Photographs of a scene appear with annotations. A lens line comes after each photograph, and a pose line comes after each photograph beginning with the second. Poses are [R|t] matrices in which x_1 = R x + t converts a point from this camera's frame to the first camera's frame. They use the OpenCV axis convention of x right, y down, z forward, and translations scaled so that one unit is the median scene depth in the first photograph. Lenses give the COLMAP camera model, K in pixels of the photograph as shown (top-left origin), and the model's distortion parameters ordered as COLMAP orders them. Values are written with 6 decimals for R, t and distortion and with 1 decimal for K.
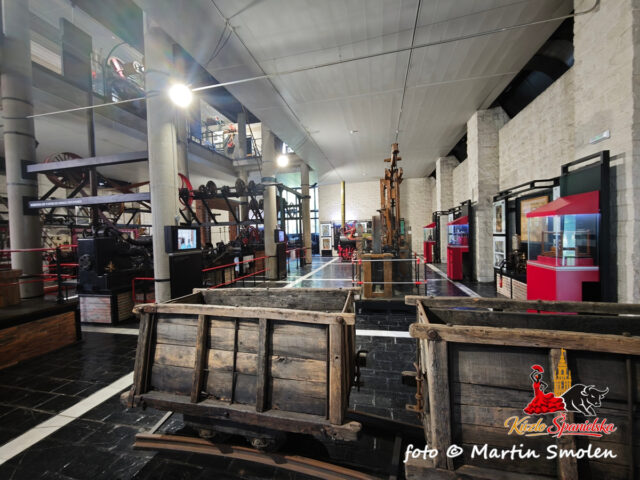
lens RADIAL K [[265.5, 0, 320.0], [0, 265.5, 240.0], [0, 0, 1]] dist [0.000476, -0.000178]
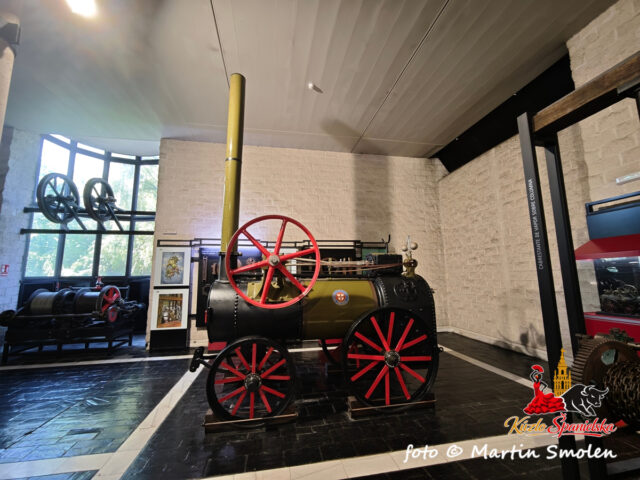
lens RADIAL K [[265.5, 0, 320.0], [0, 265.5, 240.0], [0, 0, 1]] dist [0.000476, -0.000178]
pose [[0.918850, 0.071351, 0.388102, 0.059814], [-0.003985, 0.985145, -0.171678, -0.014749], [-0.394587, 0.156200, 0.905485, 0.635644]]
